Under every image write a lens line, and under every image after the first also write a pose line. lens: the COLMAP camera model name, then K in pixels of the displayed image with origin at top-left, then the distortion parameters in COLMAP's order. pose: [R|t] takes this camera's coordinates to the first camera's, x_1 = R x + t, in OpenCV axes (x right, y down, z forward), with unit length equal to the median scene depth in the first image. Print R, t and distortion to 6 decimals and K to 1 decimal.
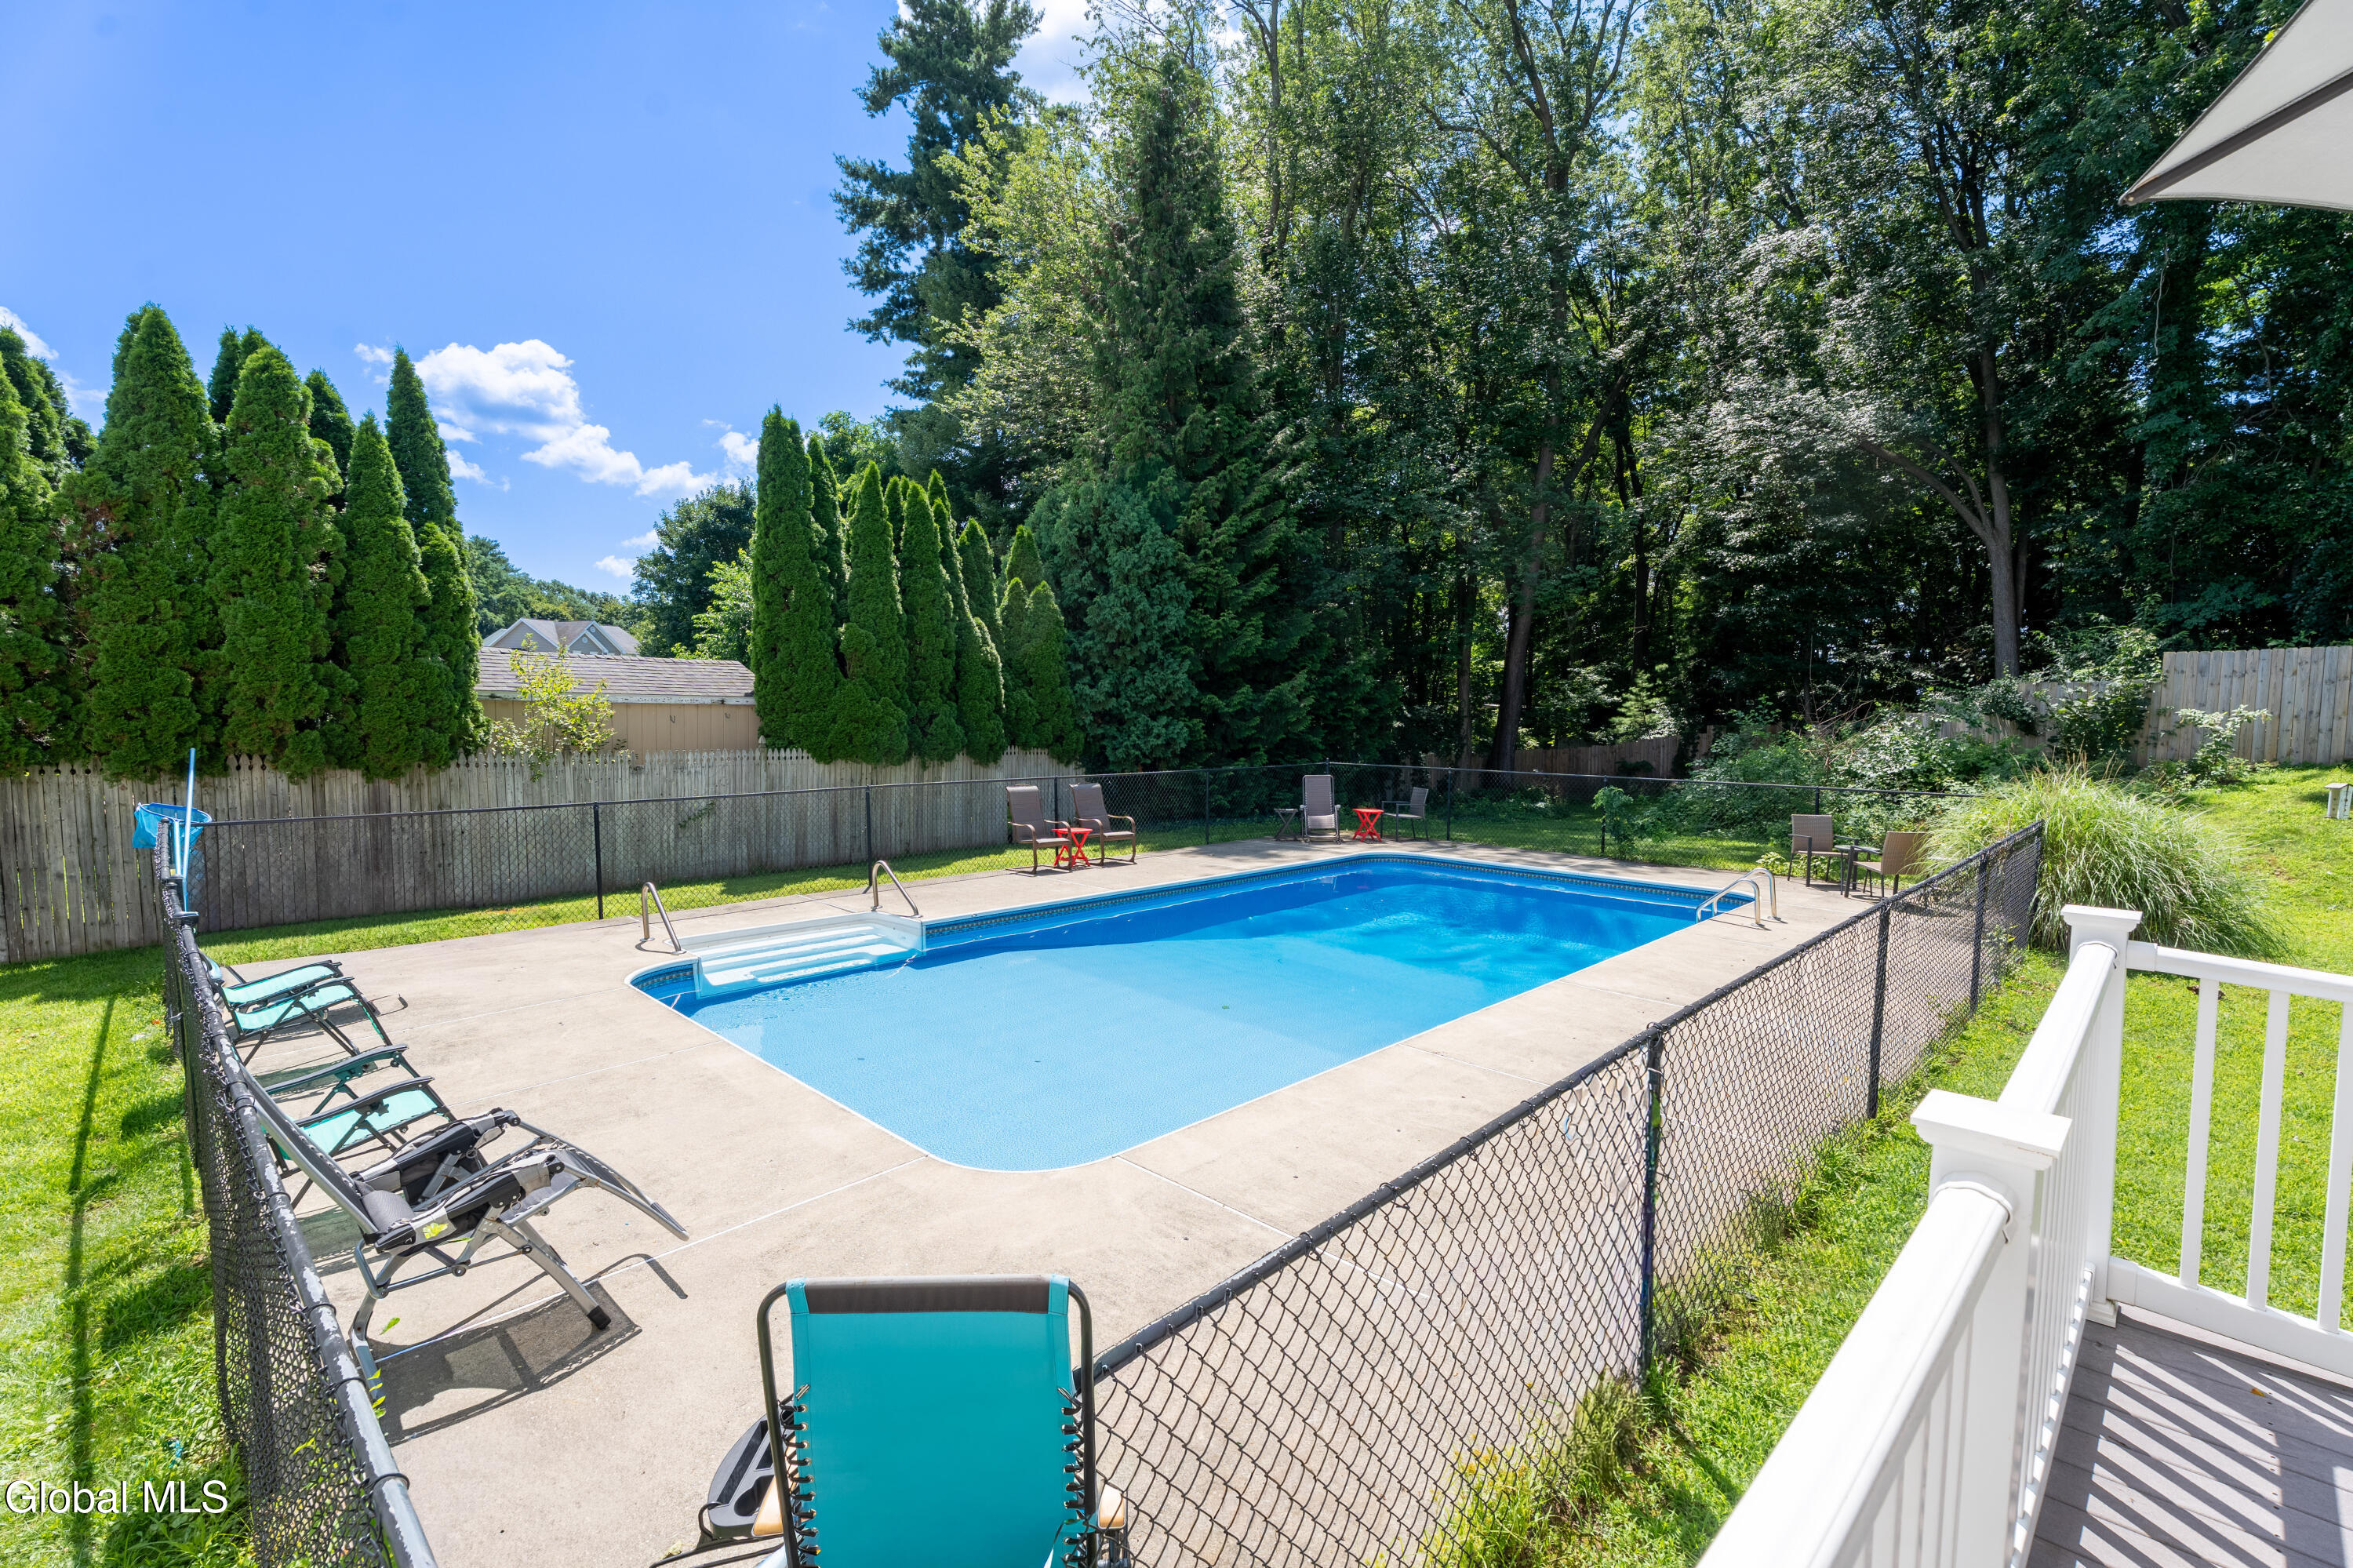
lens RADIAL K [[1089.0, 0, 1176.5], [0, 1089.0, 784.0], [0, 0, 1]] dist [0.009235, -0.006152]
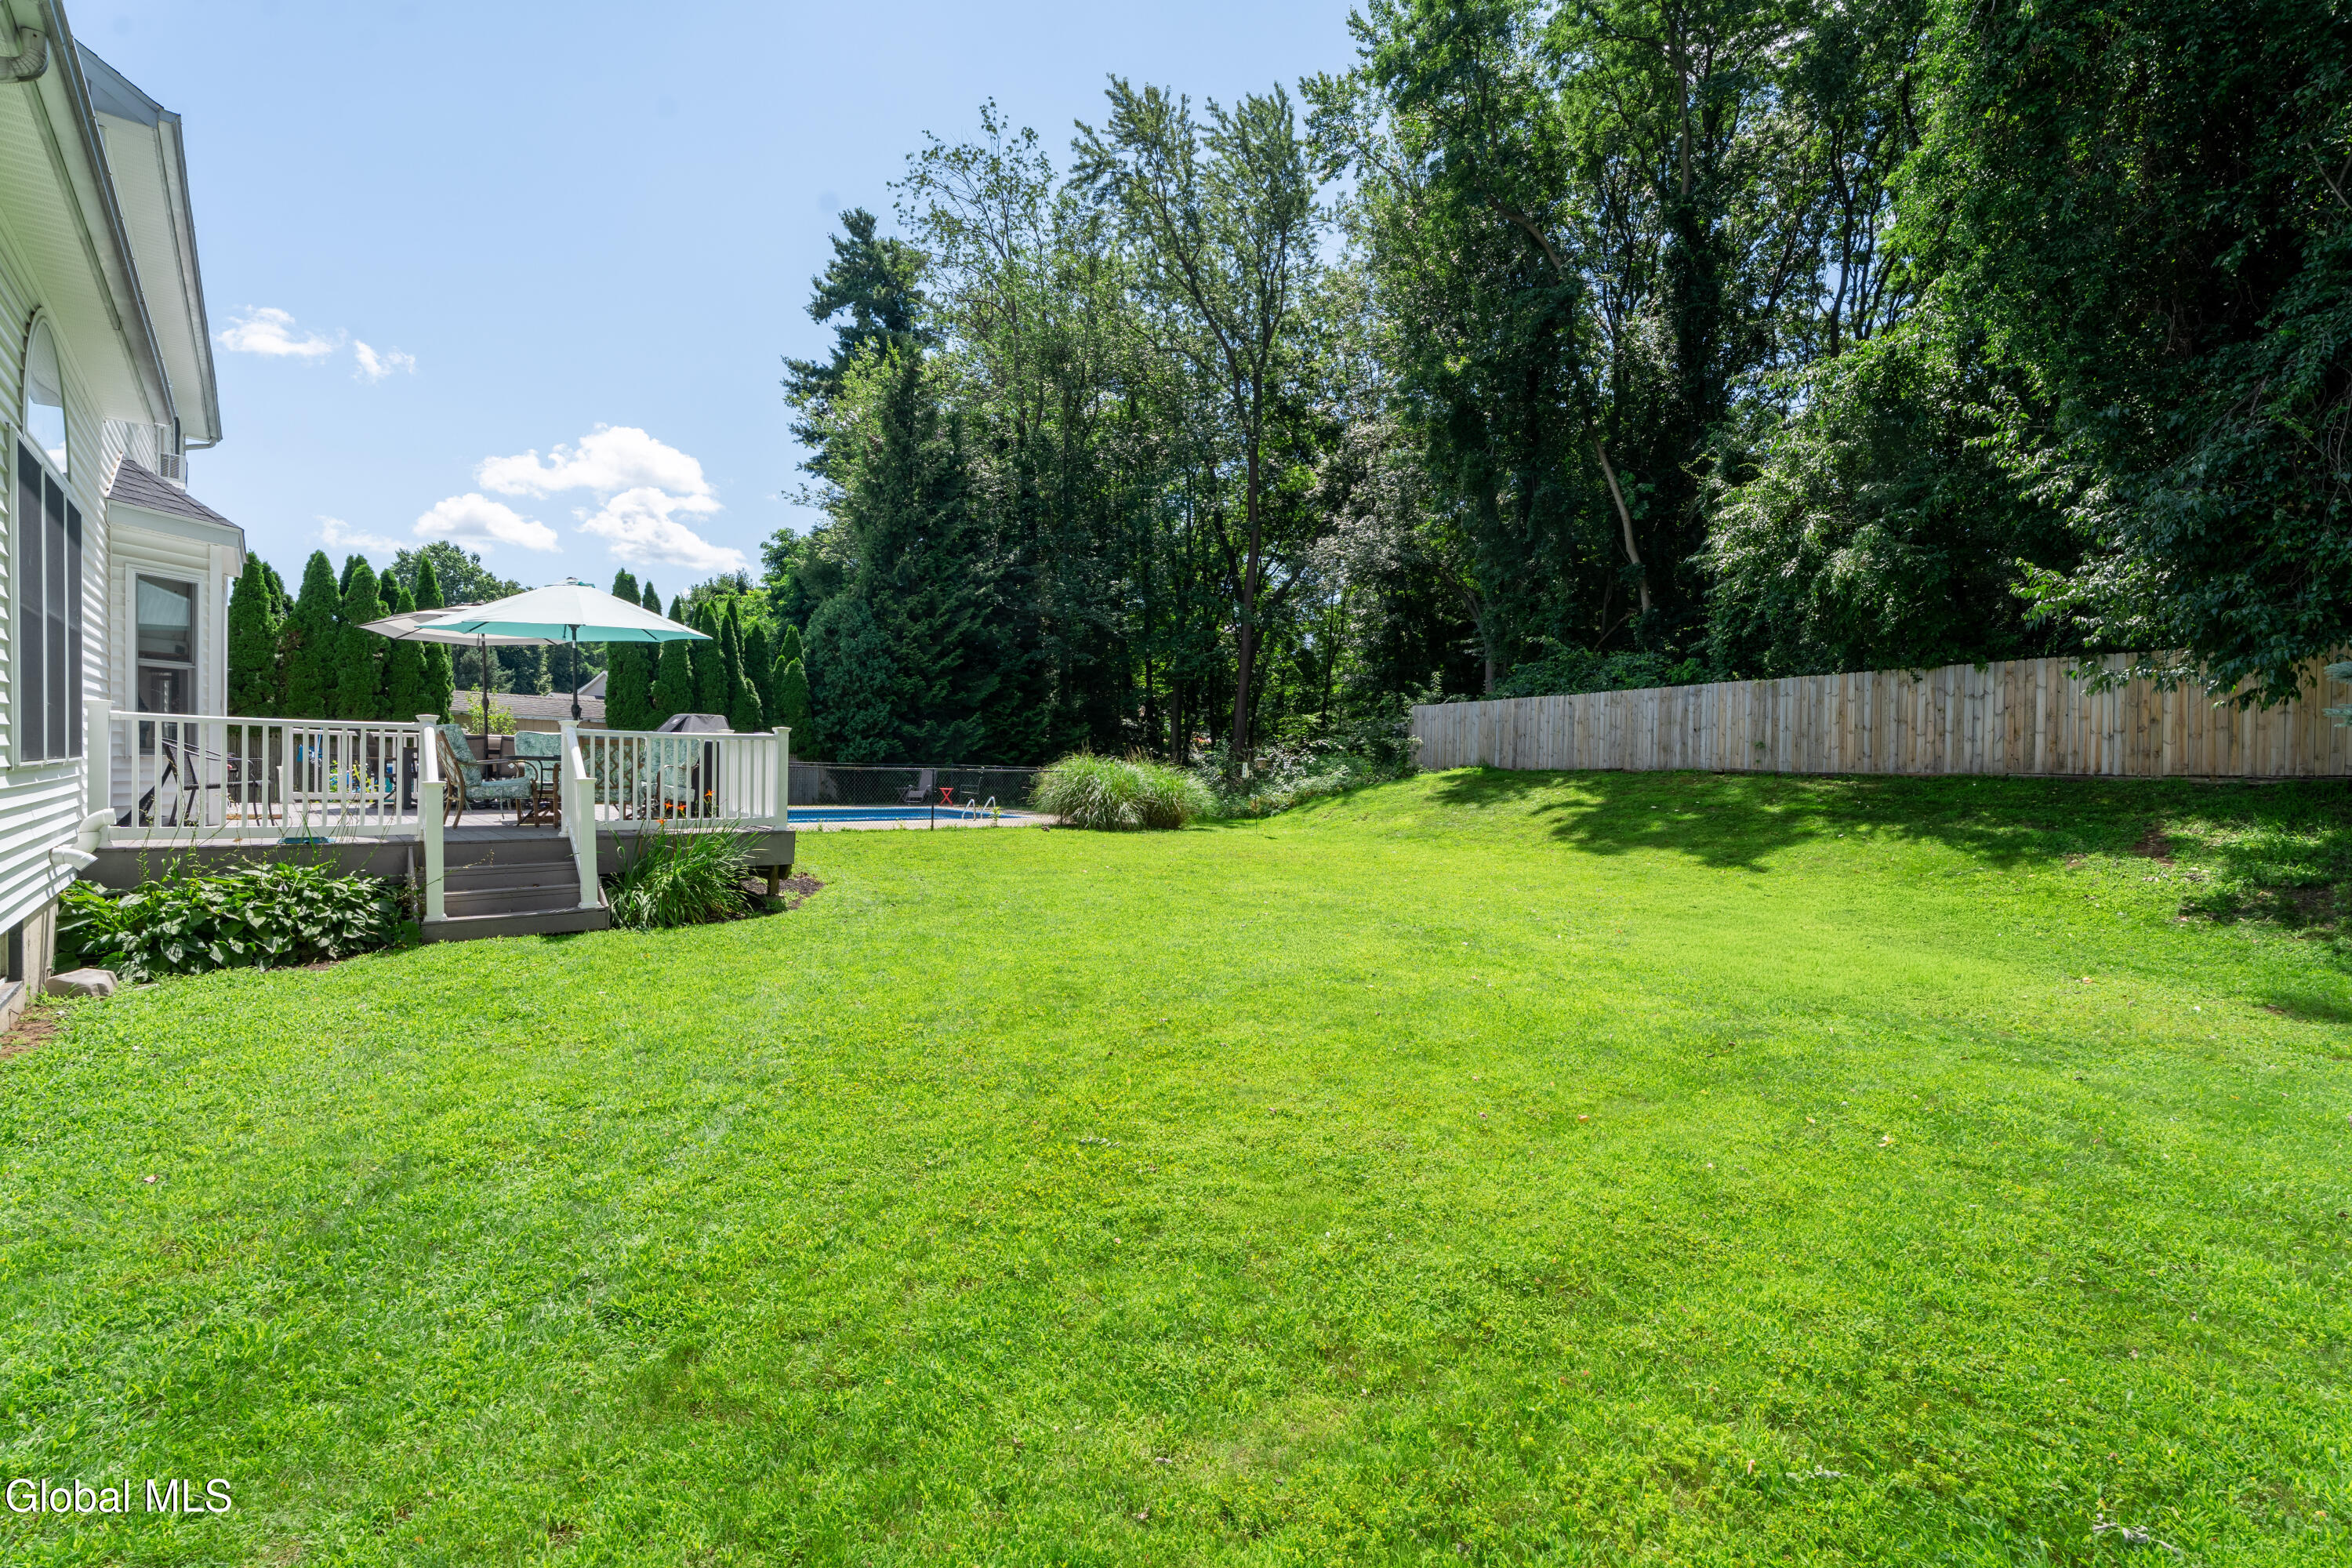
lens RADIAL K [[1077.3, 0, 1178.4], [0, 1077.3, 773.1], [0, 0, 1]] dist [-0.001669, 0.000187]
pose [[0.997123, 0.019470, -0.073263, 0.564157], [-0.023902, 0.997905, -0.060114, 0.078841], [0.071939, 0.061692, 0.995499, -0.595878]]
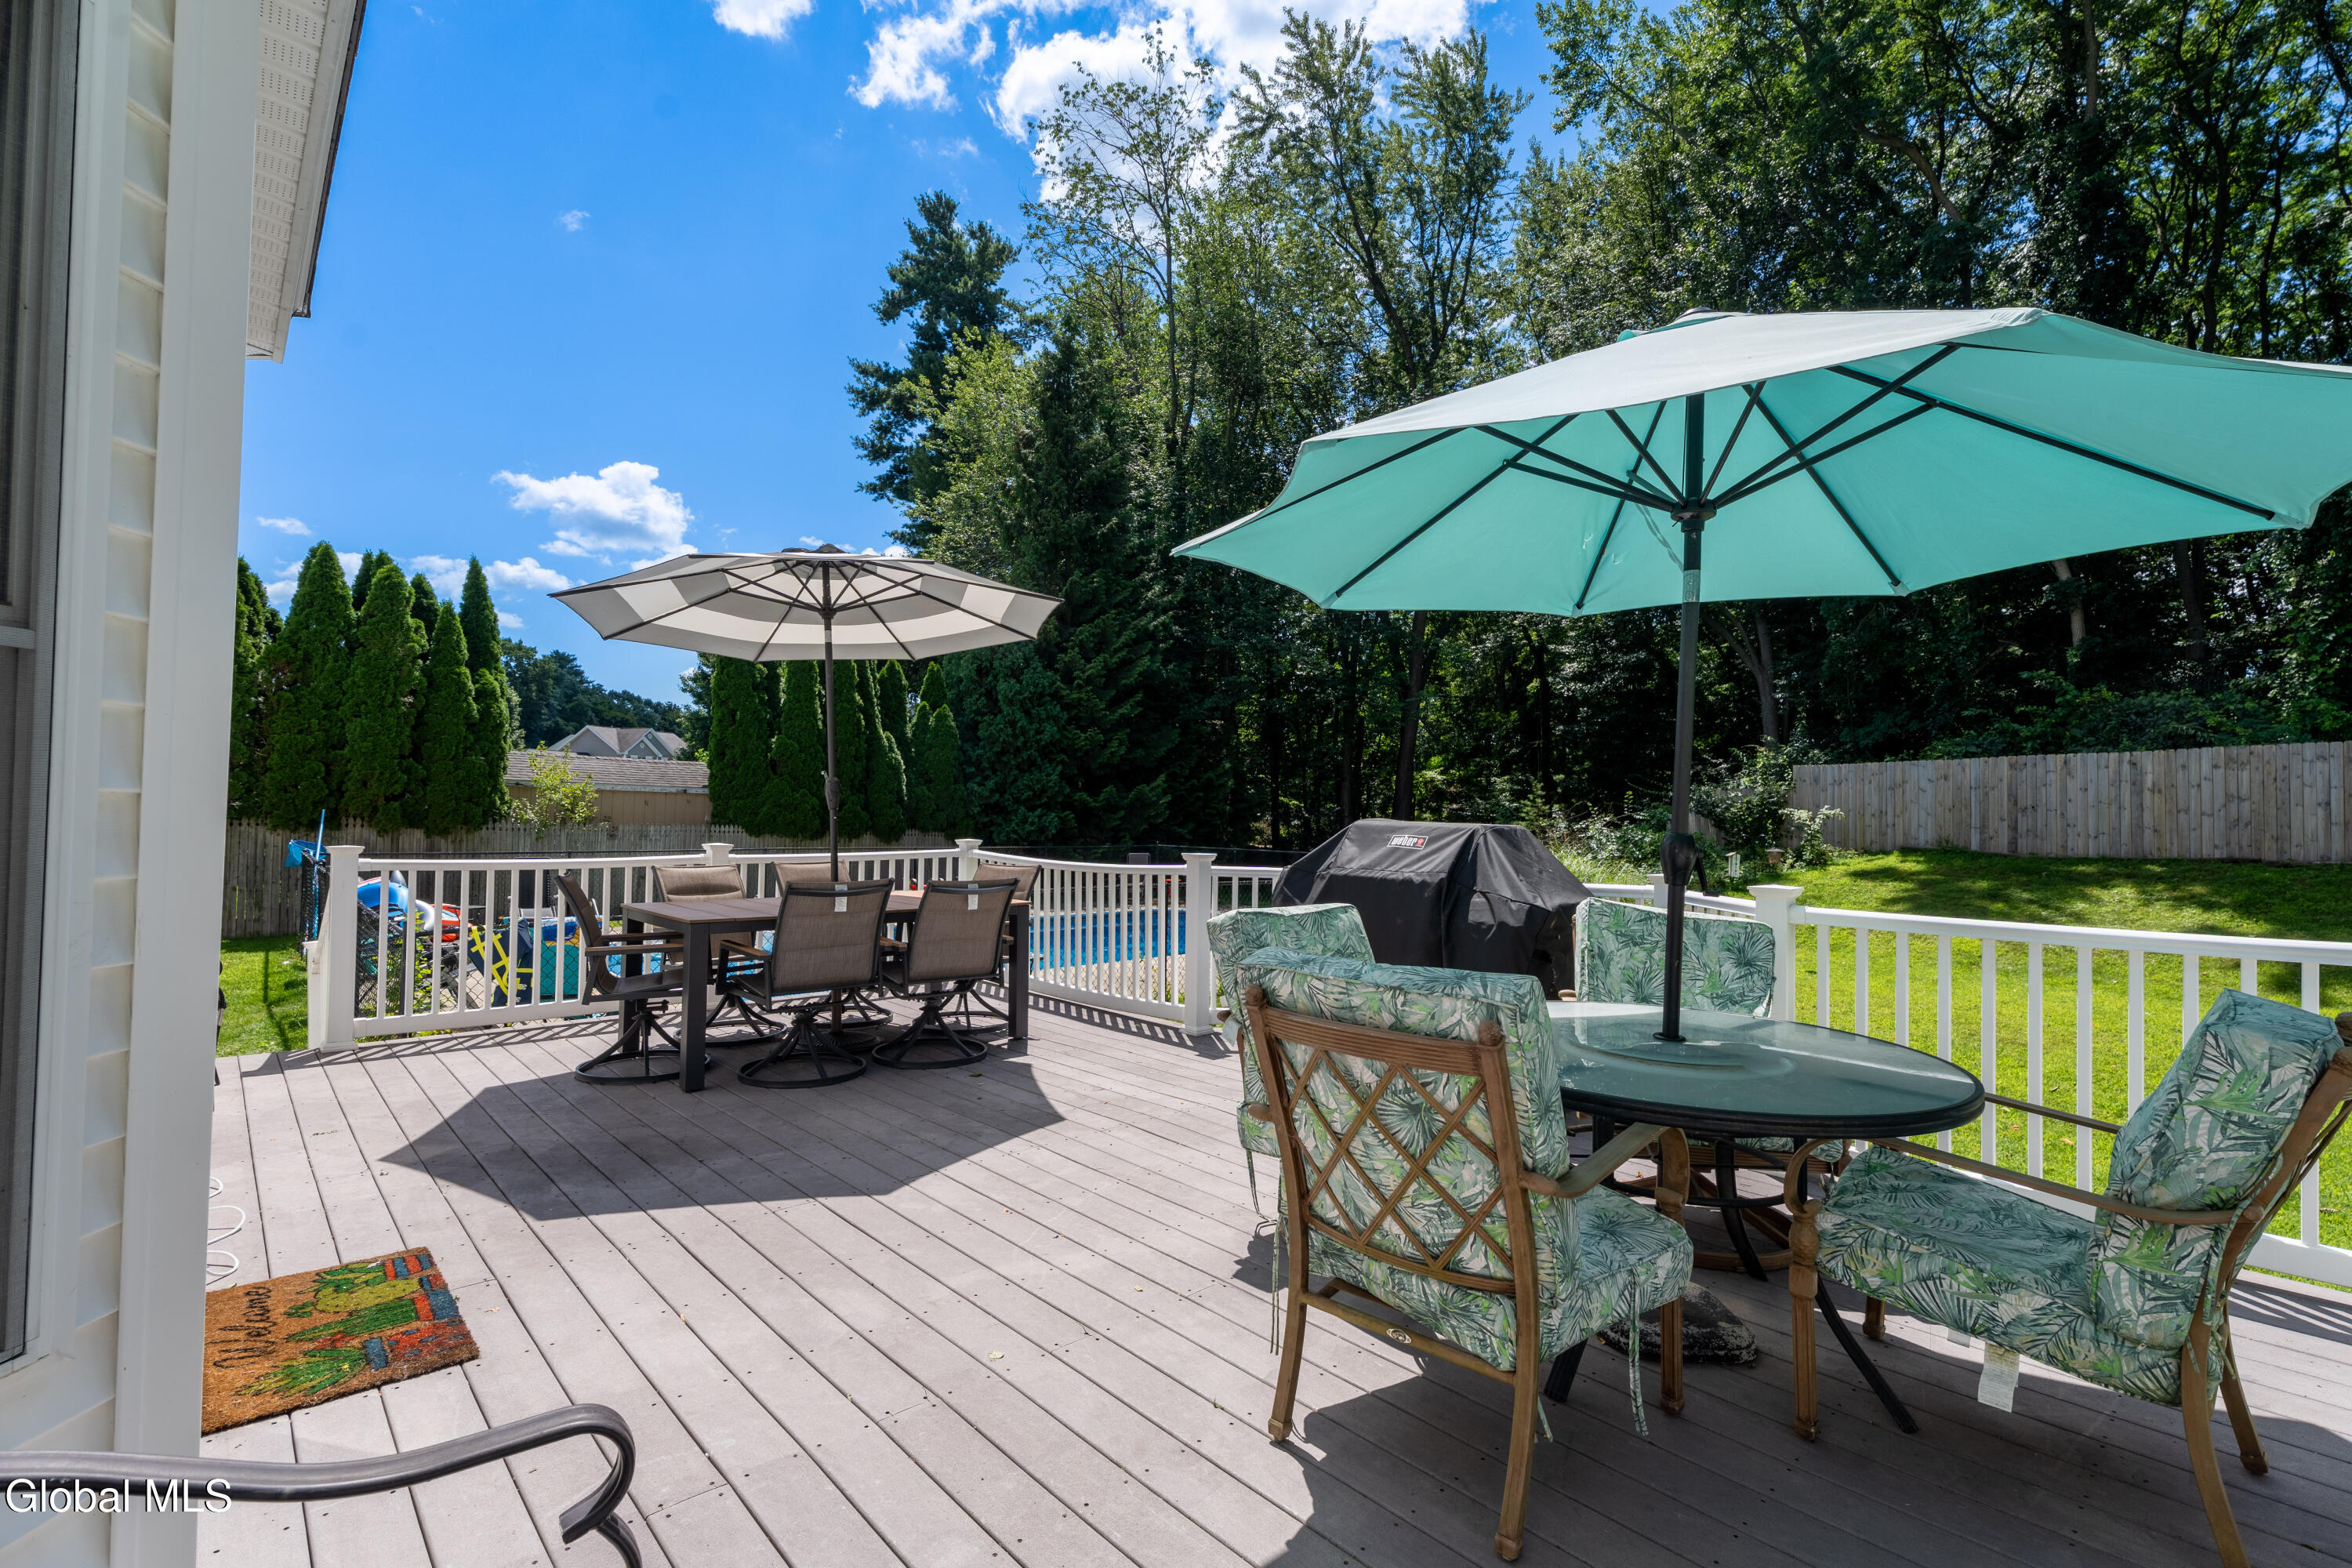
lens RADIAL K [[1077.3, 0, 1178.4], [0, 1077.3, 773.1], [0, 0, 1]] dist [-0.001669, 0.000187]
pose [[0.999134, 0.009563, -0.040493, 0.196504], [-0.013956, 0.993873, -0.109643, 0.031756], [0.039197, 0.110113, 0.993146, -0.246487]]
